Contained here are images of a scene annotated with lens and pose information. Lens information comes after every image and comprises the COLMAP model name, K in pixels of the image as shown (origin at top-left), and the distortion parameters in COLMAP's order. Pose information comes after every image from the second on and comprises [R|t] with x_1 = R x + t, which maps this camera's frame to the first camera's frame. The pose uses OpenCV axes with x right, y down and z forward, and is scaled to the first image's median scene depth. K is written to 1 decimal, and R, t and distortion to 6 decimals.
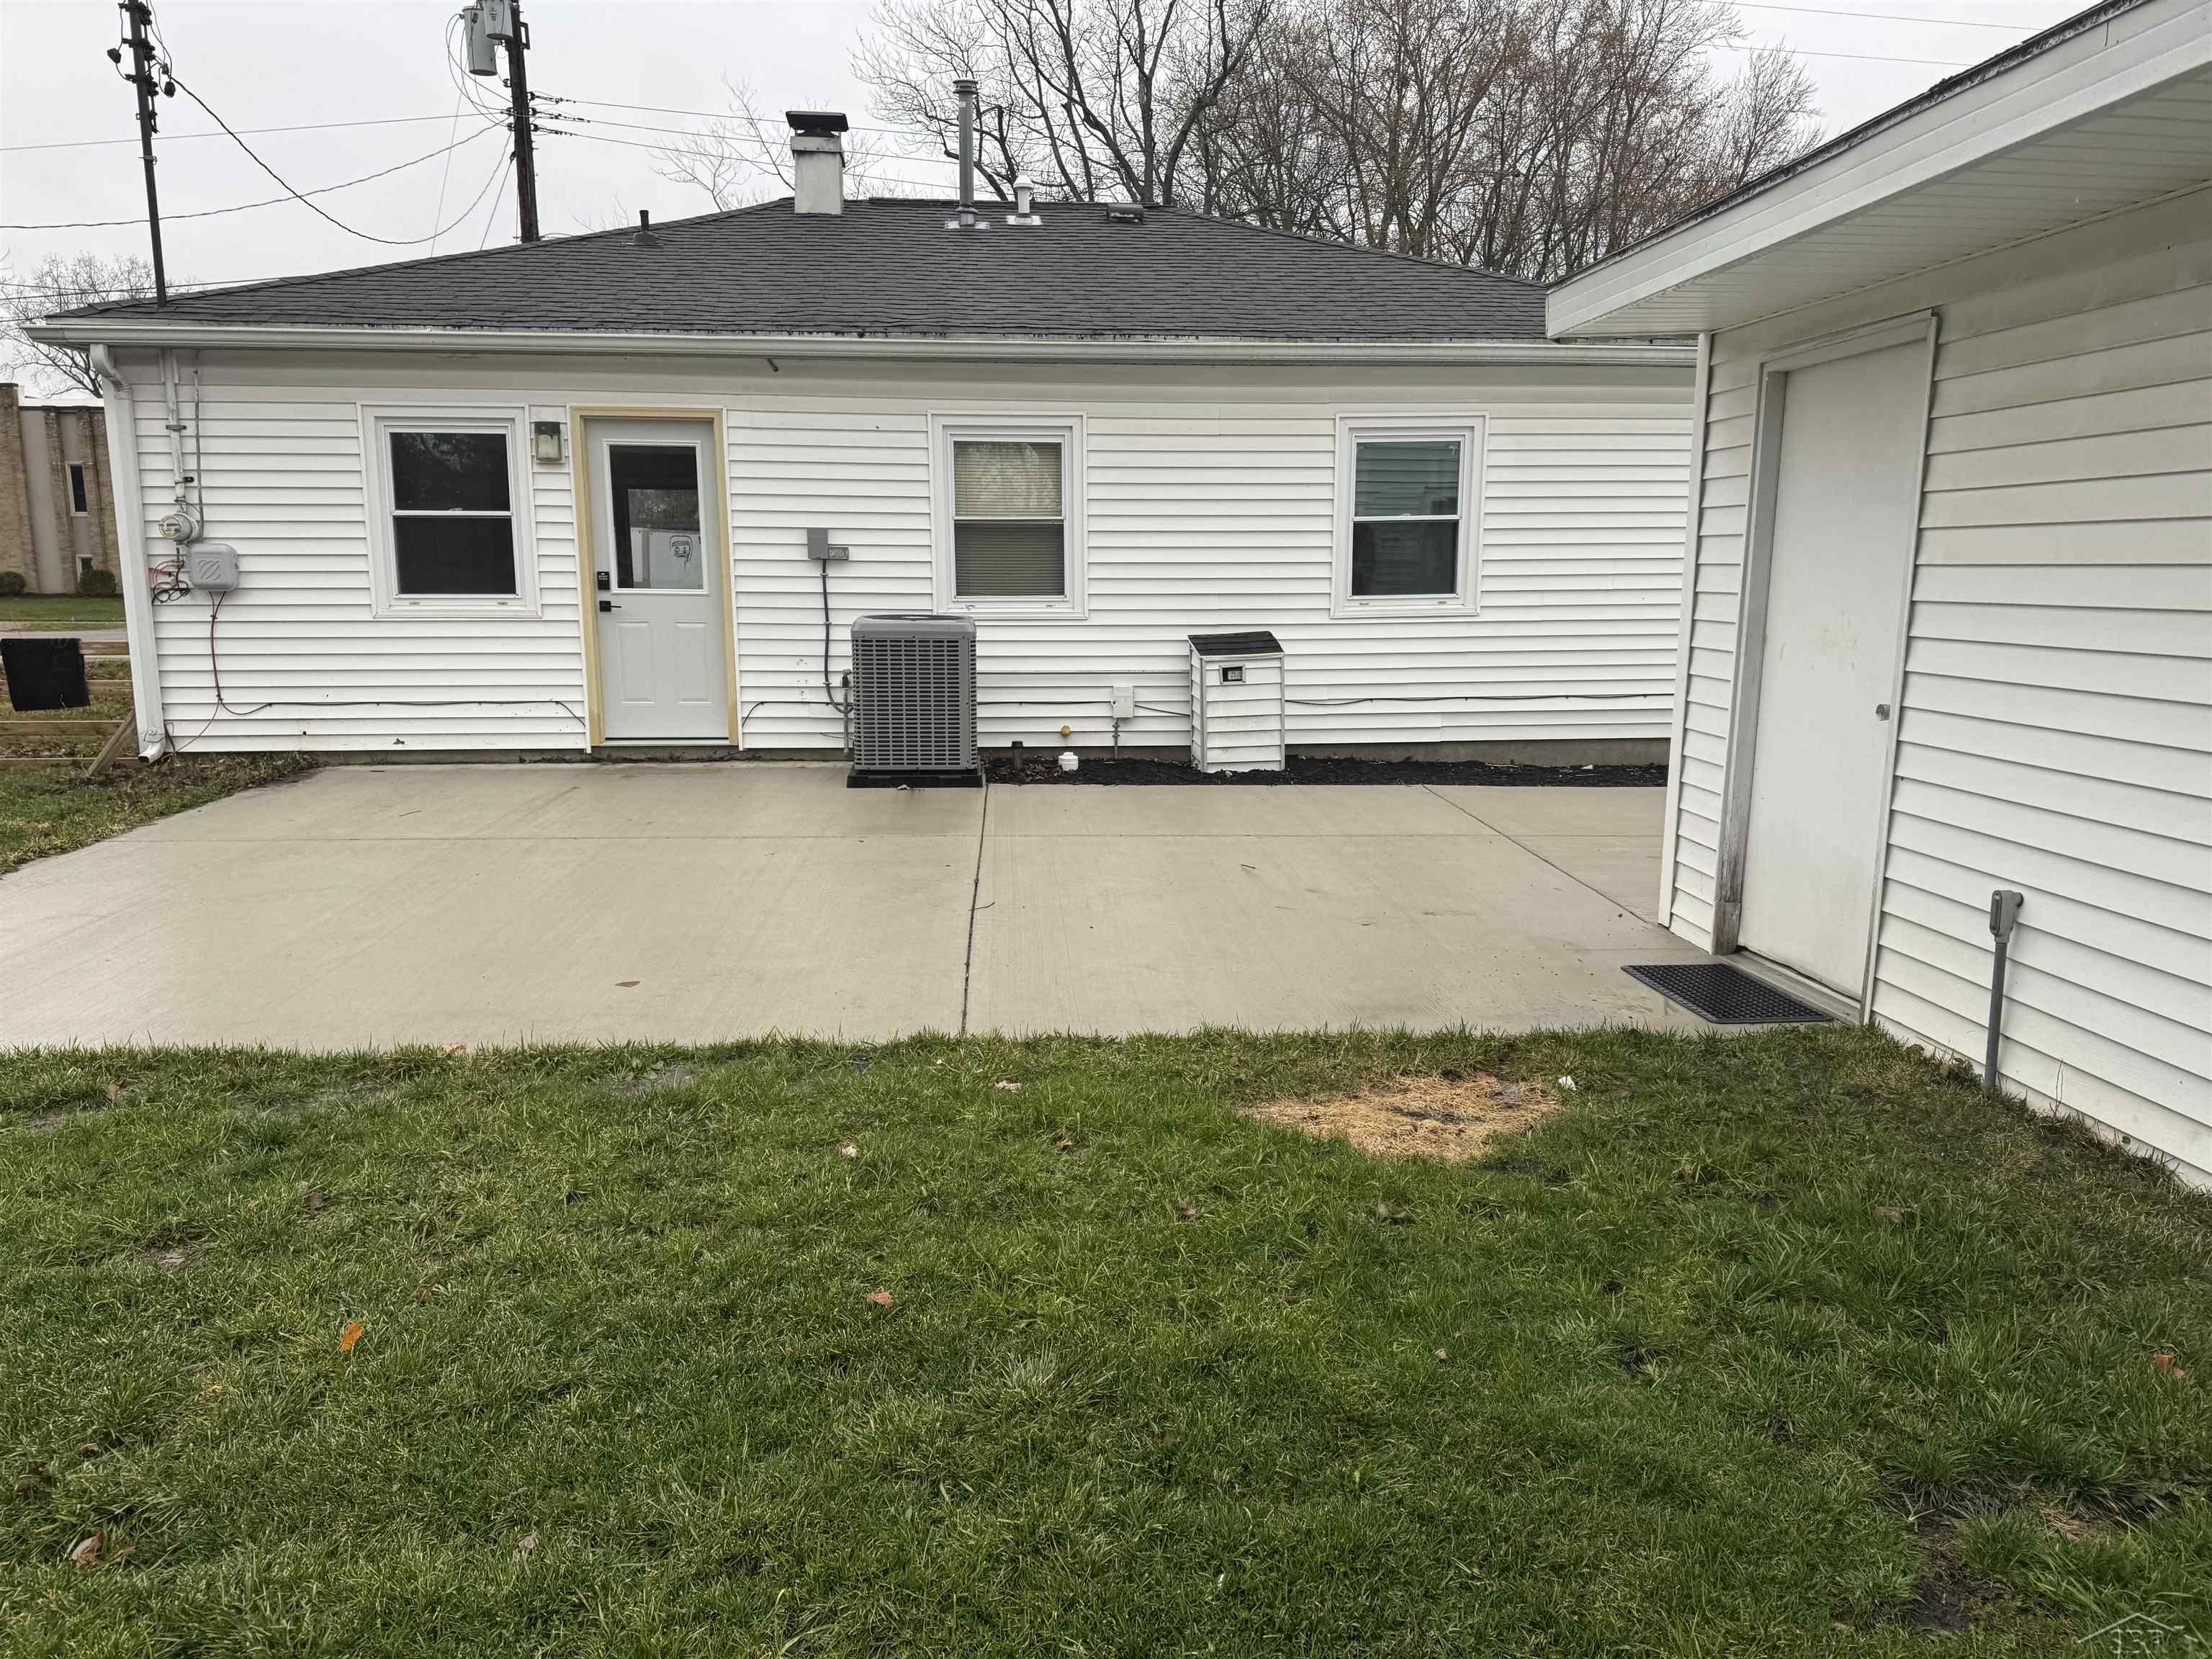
lens RADIAL K [[1527.5, 0, 1115.9], [0, 1527.5, 828.9], [0, 0, 1]] dist [0.004635, -0.015257]
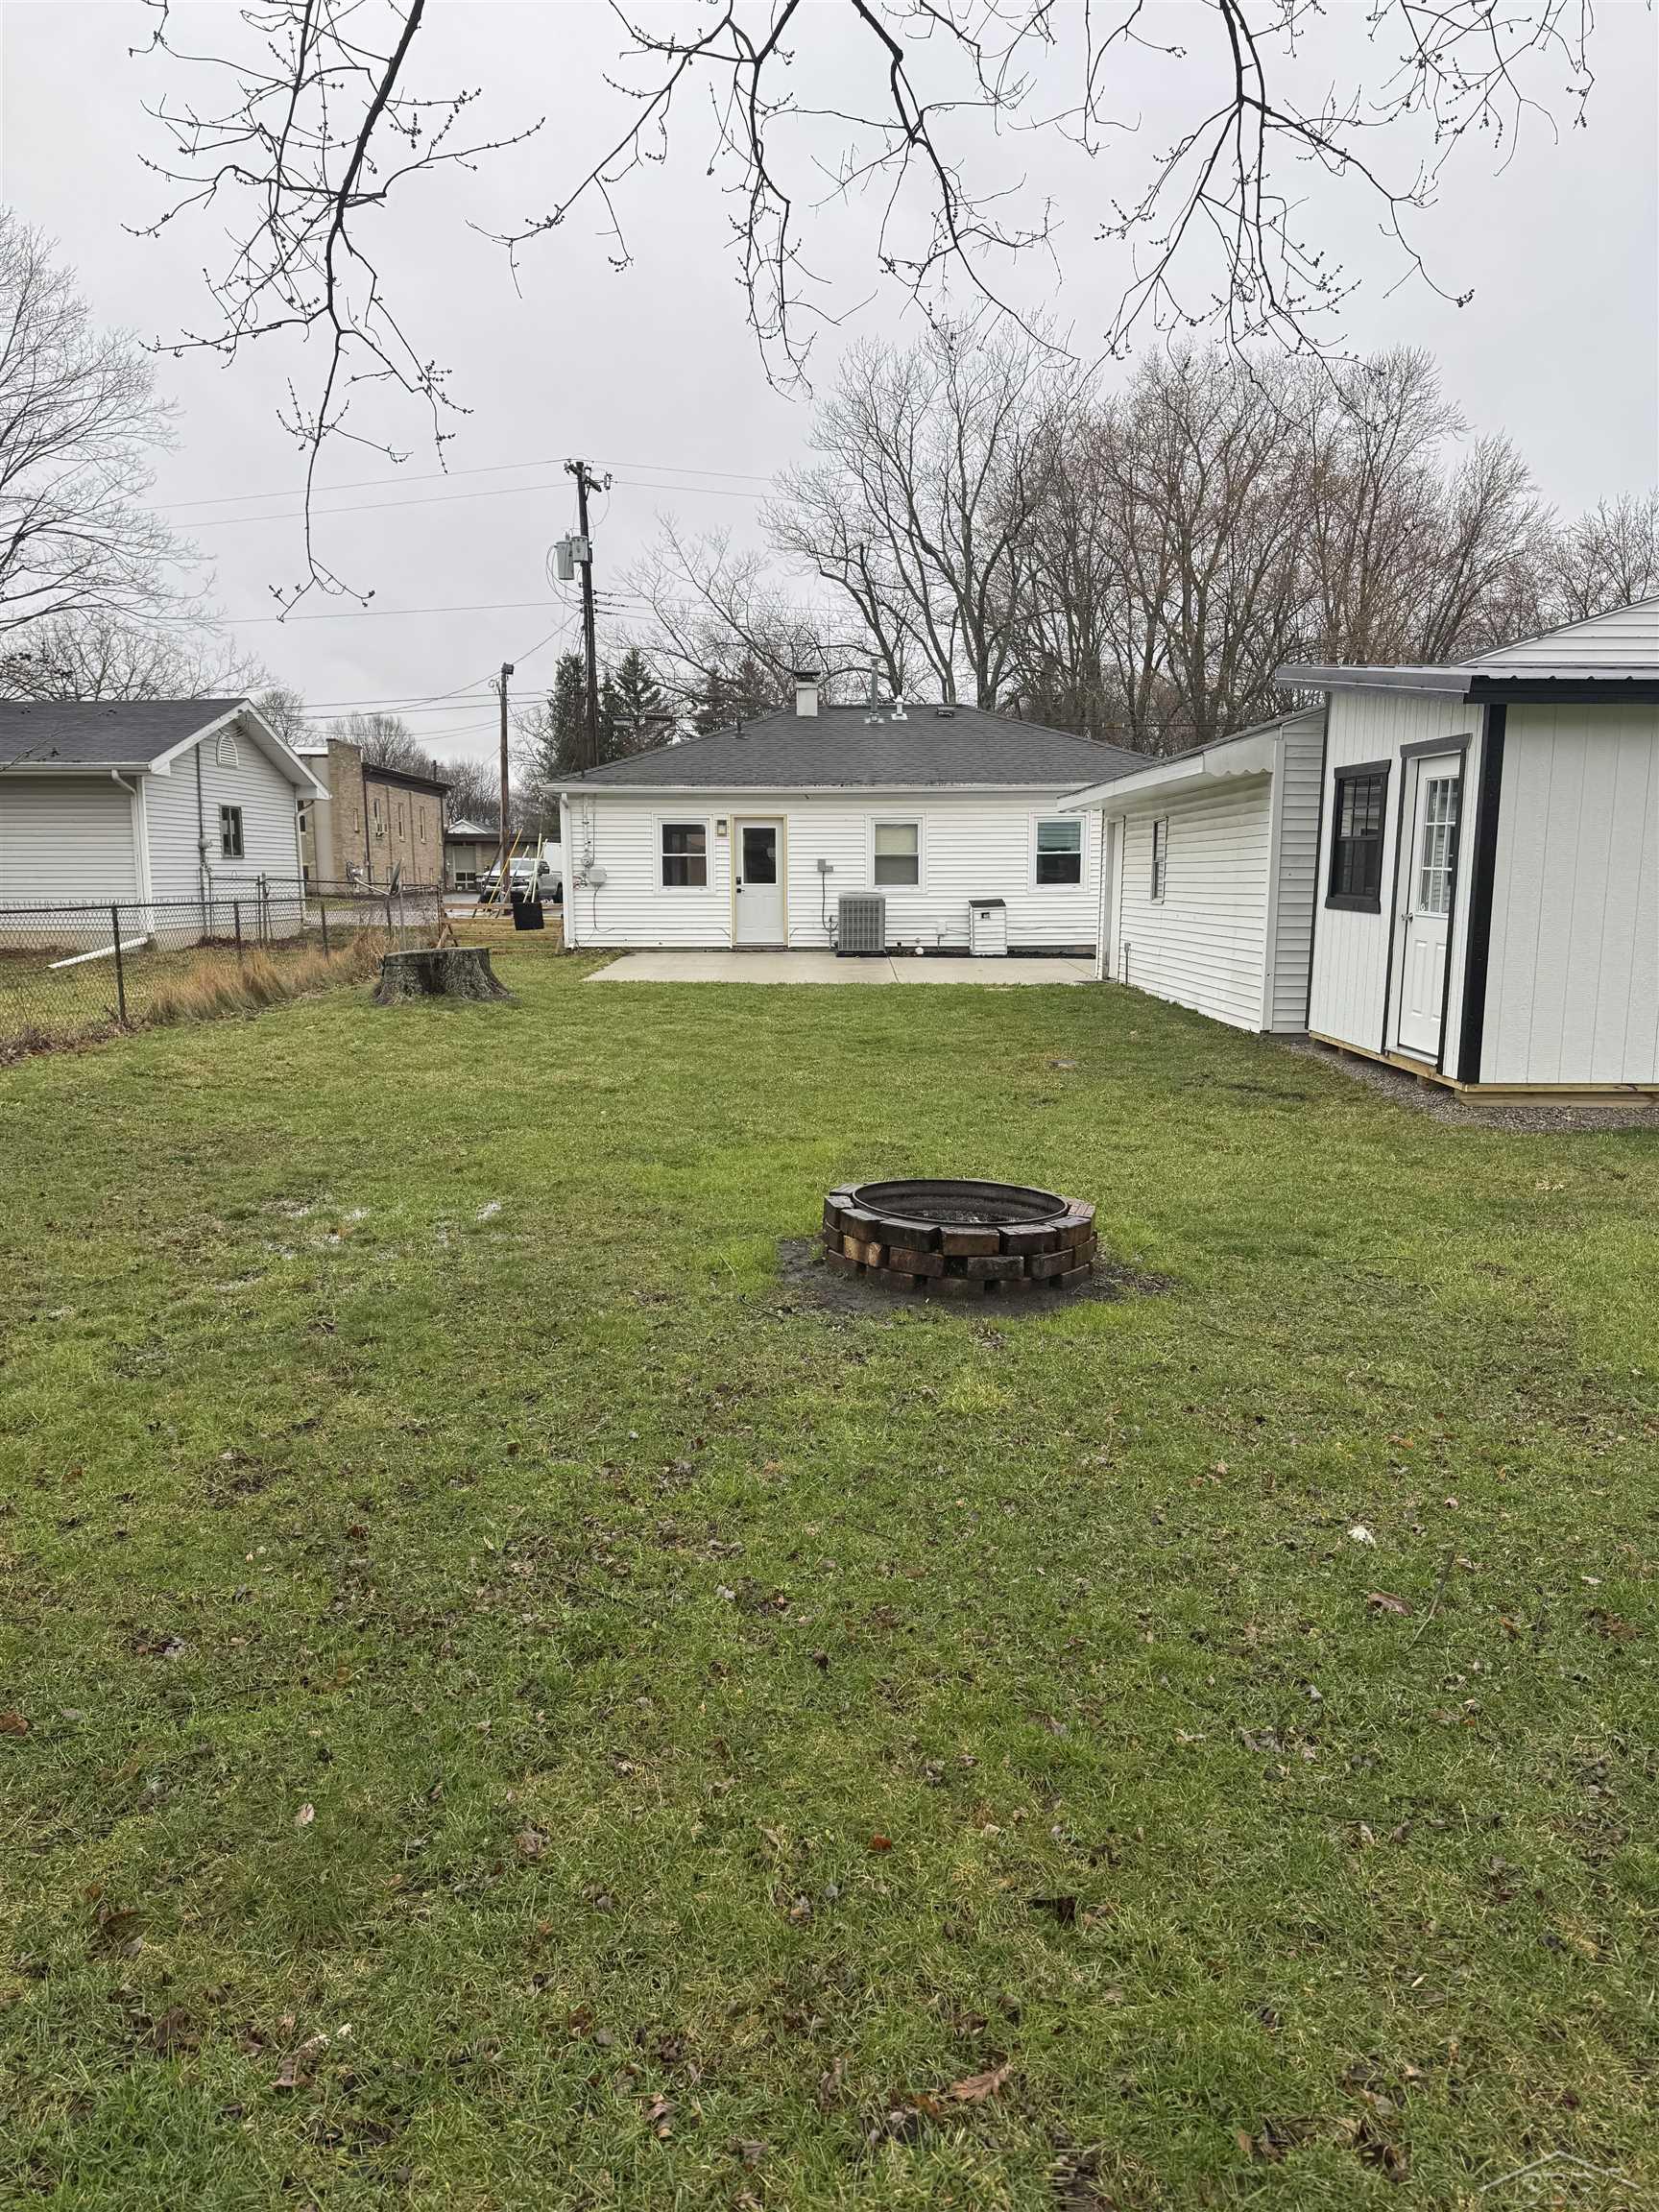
lens RADIAL K [[1527.5, 0, 817.0], [0, 1527.5, 1111.5], [0, 0, 1]] dist [0.004635, -0.015257]
pose [[0.996627, 0.007415, -0.081731, 0.007281], [-0.008393, 0.999897, -0.011634, 0.250792], [0.081637, 0.012280, 0.996587, -1.515267]]
